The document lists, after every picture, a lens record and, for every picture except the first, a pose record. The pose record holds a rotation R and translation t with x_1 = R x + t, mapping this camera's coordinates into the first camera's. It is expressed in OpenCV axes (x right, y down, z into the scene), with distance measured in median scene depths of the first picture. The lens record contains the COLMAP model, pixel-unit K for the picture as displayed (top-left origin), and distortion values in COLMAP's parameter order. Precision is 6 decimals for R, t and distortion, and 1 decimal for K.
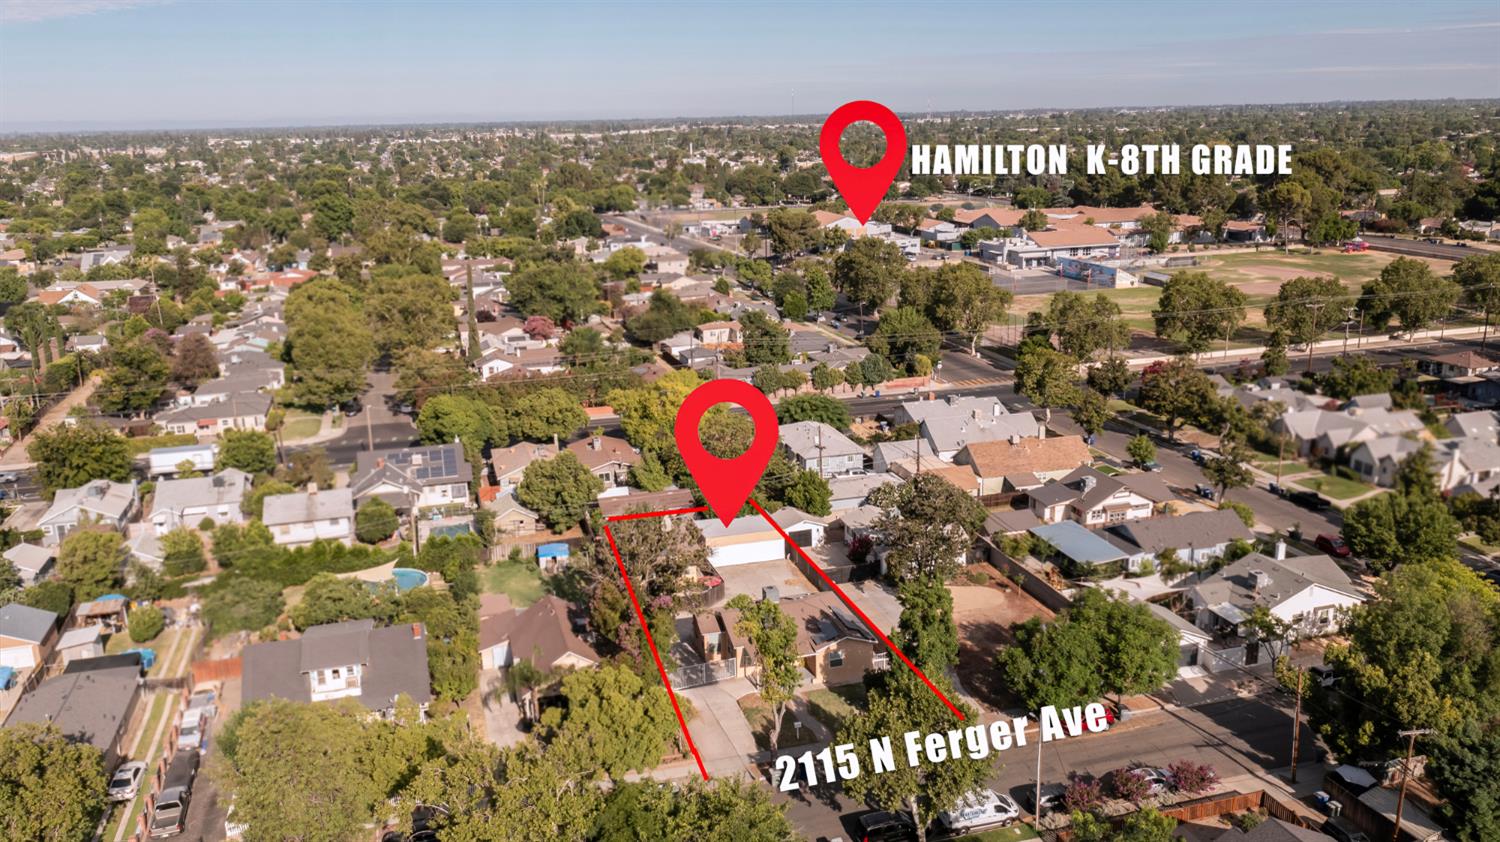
lens RADIAL K [[1189.8, 0, 755.8], [0, 1189.8, 413.0], [0, 0, 1]] dist [-0.001778, 0.005551]
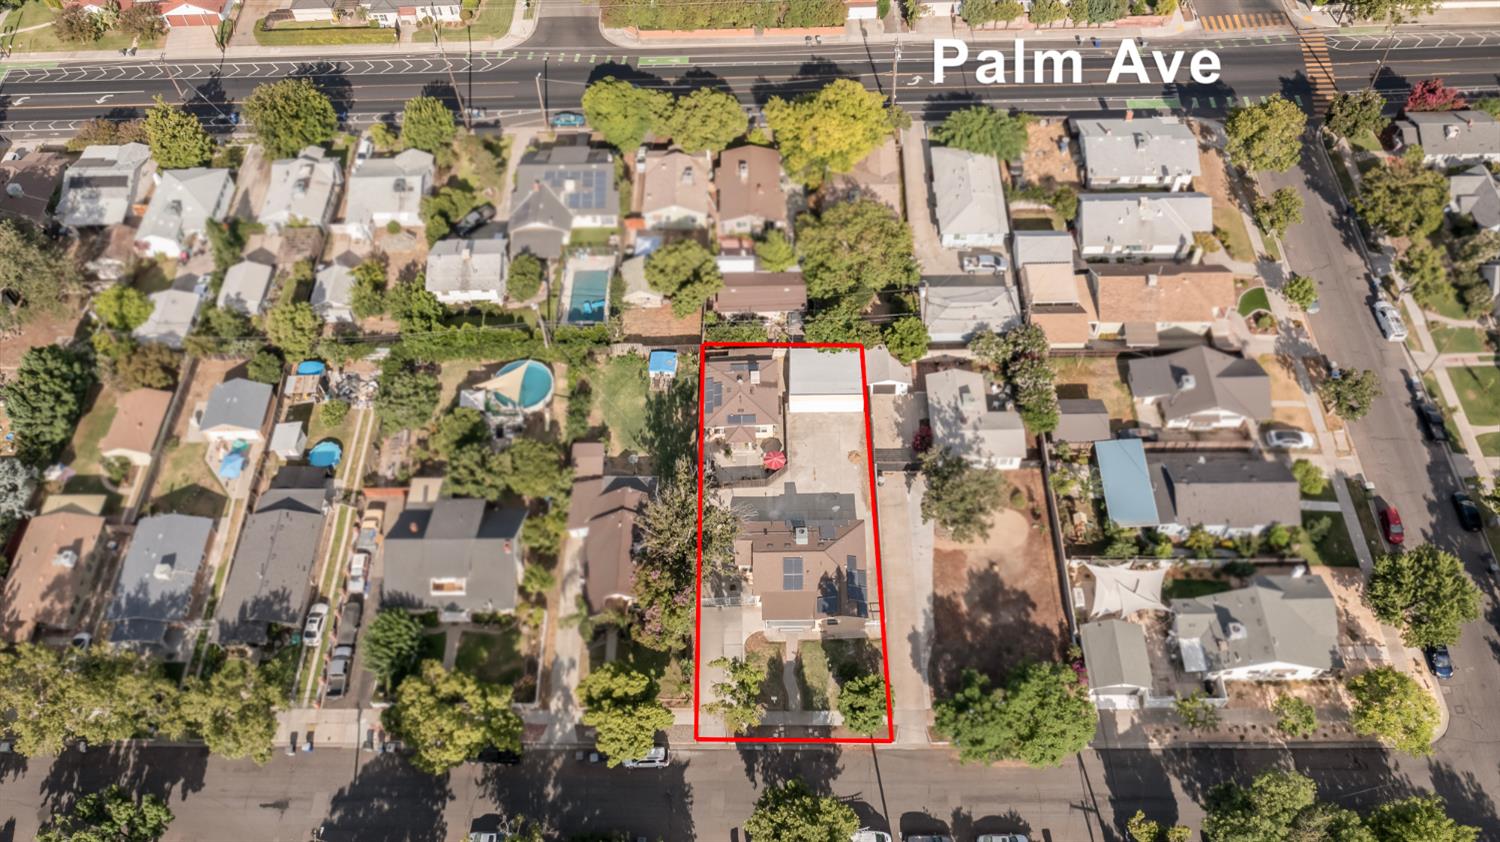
lens RADIAL K [[1189.8, 0, 755.8], [0, 1189.8, 413.0], [0, 0, 1]] dist [-0.001778, 0.005551]
pose [[0.957084, 0.231289, -0.174630, 0.114389], [-0.064068, 0.756514, 0.650832, -0.550255], [0.282641, -0.611712, 0.738866, 0.150353]]
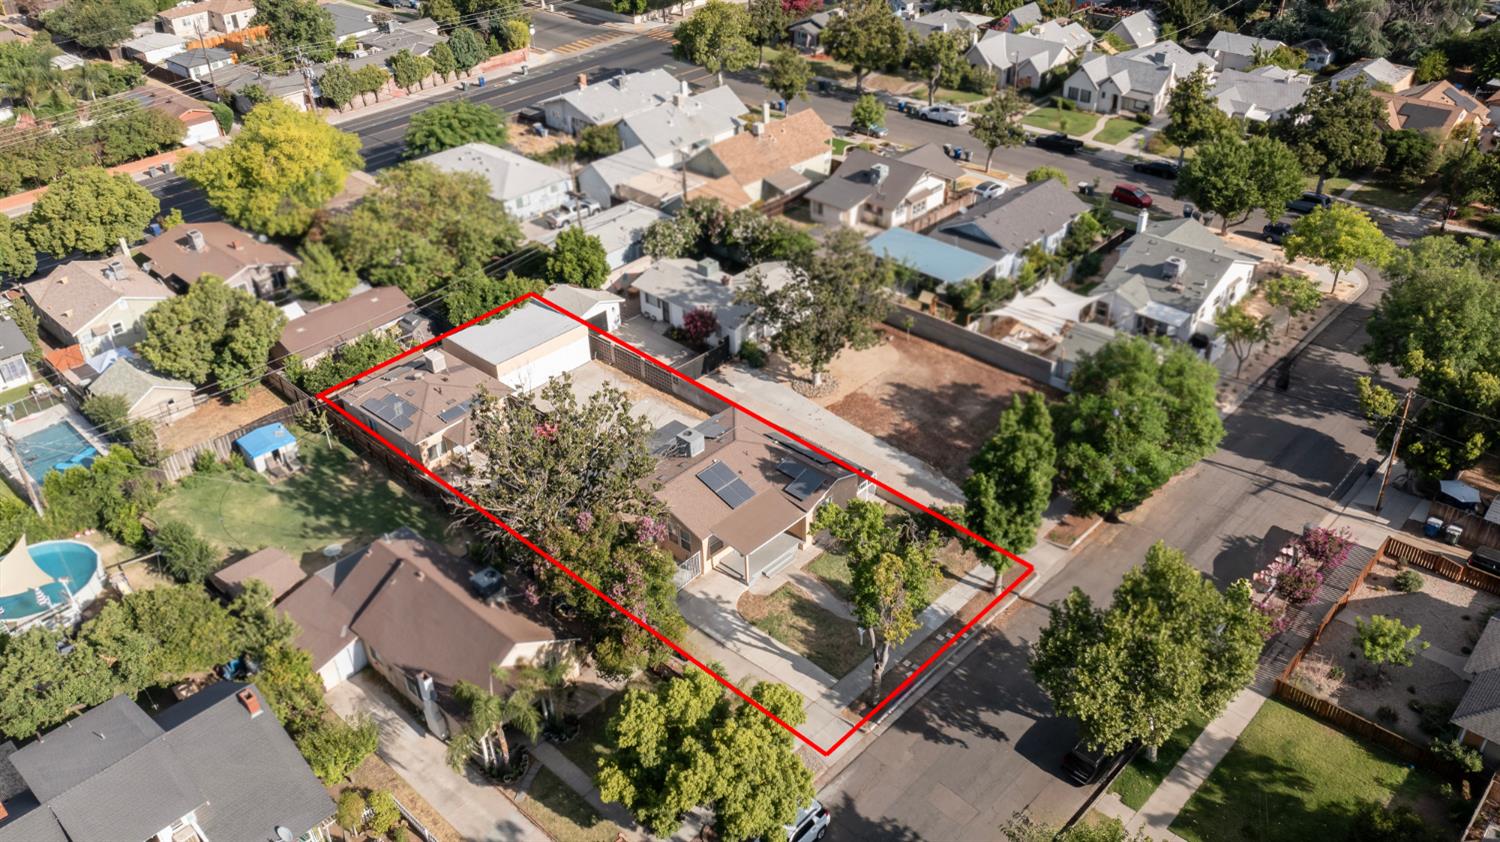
lens RADIAL K [[1189.8, 0, 755.8], [0, 1189.8, 413.0], [0, 0, 1]] dist [-0.001778, 0.005551]
pose [[0.865118, -0.273200, 0.420634, -0.193861], [0.132445, 0.933302, 0.333775, -0.074481], [-0.483766, -0.233044, 0.843600, 0.302431]]
